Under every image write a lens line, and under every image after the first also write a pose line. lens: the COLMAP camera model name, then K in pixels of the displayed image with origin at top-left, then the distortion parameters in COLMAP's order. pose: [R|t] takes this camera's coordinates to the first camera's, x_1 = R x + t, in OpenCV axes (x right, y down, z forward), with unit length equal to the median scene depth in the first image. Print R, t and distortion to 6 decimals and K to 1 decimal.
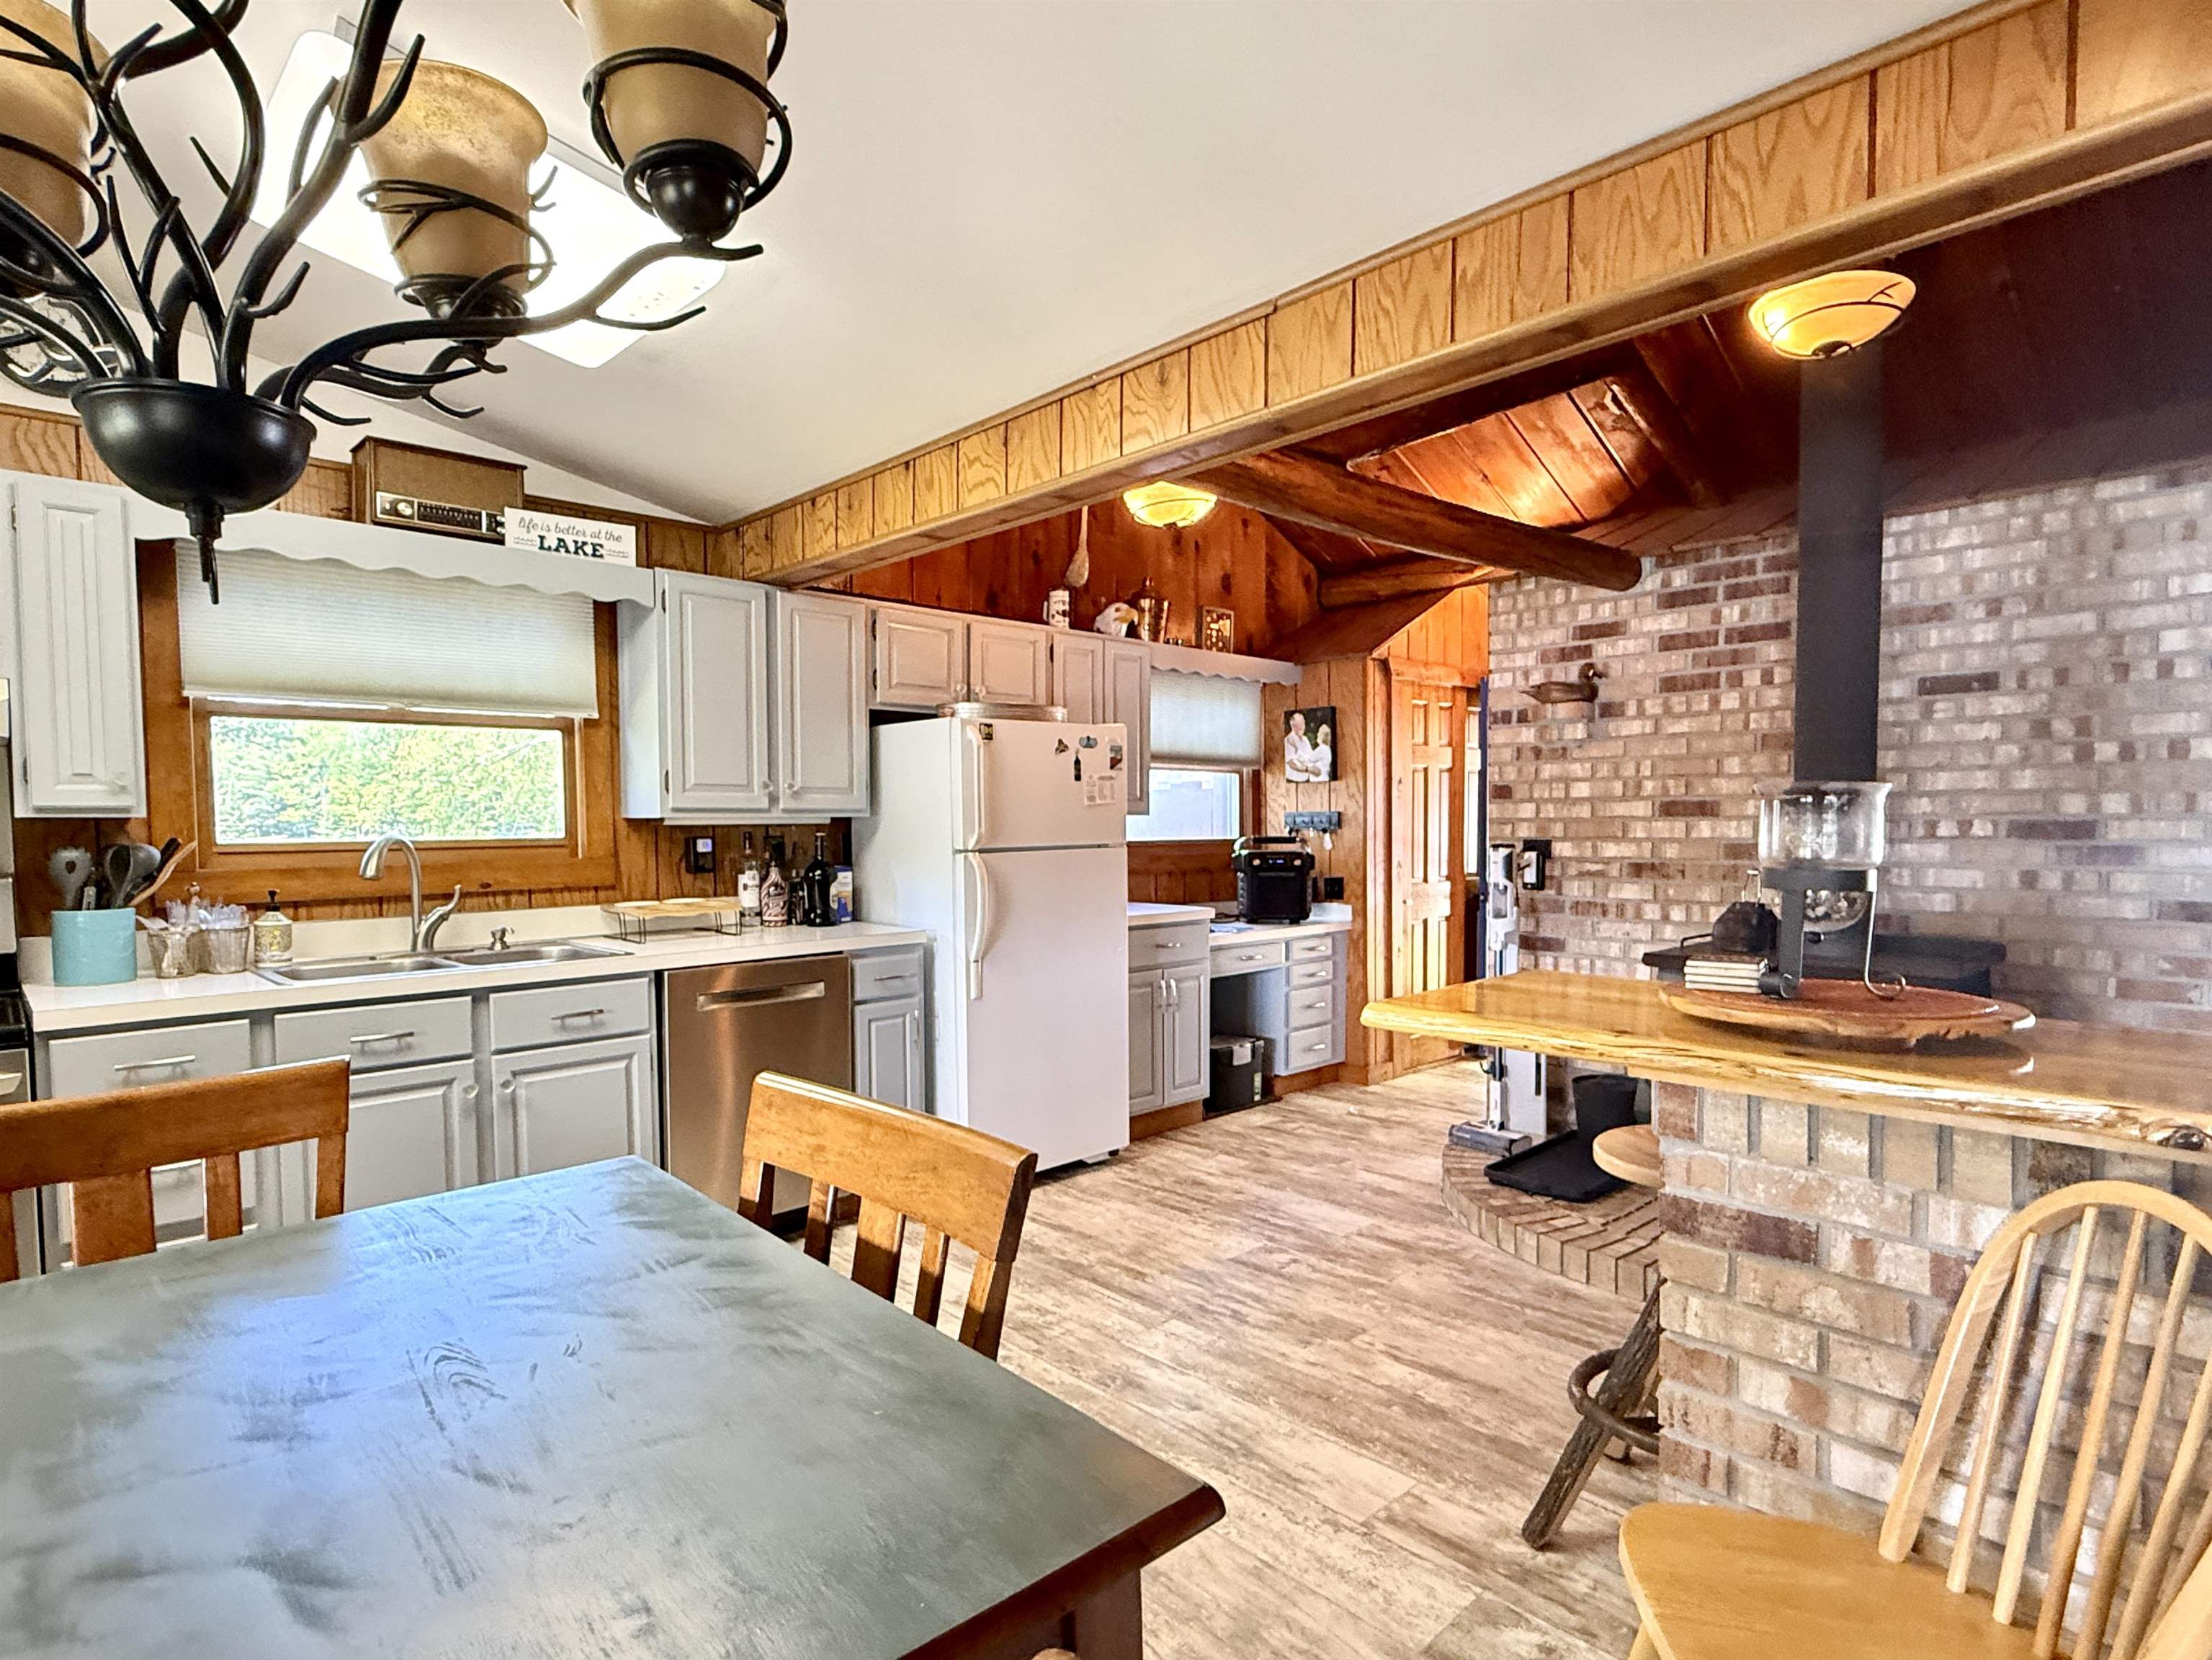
lens RADIAL K [[1168.0, 0, 1107.6], [0, 1168.0, 870.1], [0, 0, 1]] dist [-0.001287, 0.000727]
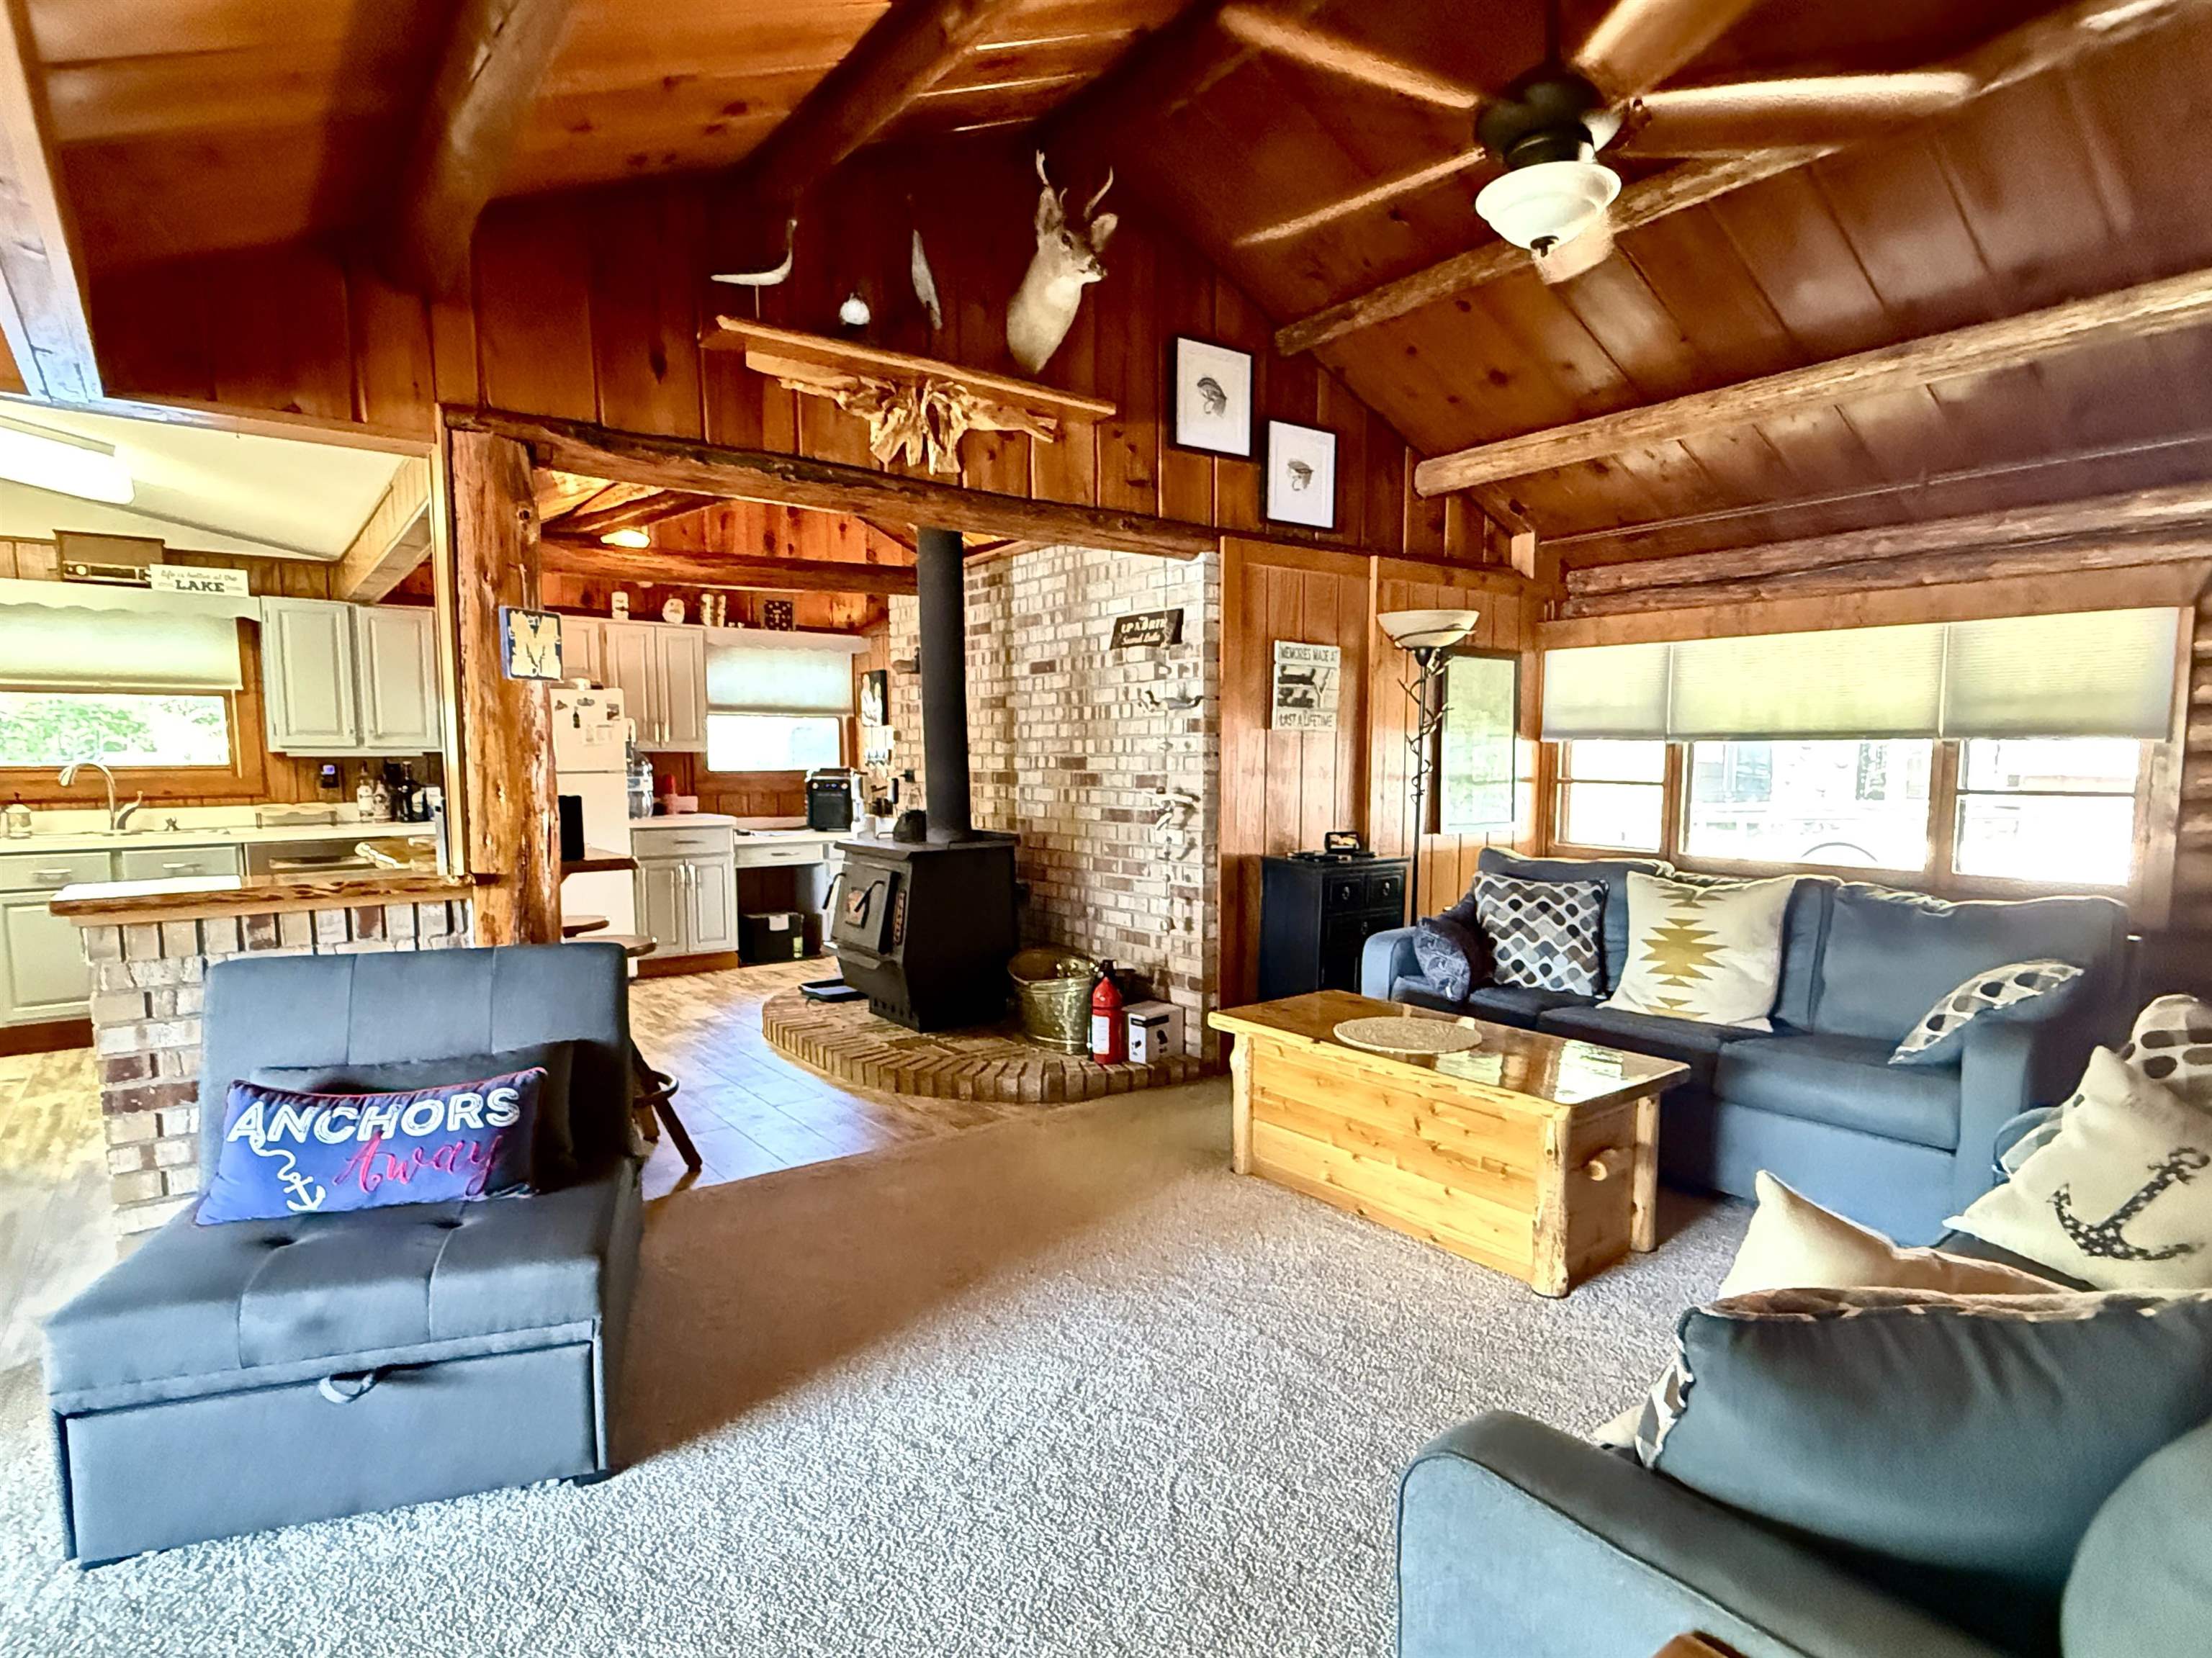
lens RADIAL K [[1175.7, 0, 1114.5], [0, 1175.7, 873.9], [0, 0, 1]] dist [-0.000668, -0.001359]
pose [[0.995250, 0.014178, -0.096318, 0.847924], [-0.008516, 0.998225, 0.058948, 0.016404], [0.096983, -0.057848, 0.993604, -0.464297]]
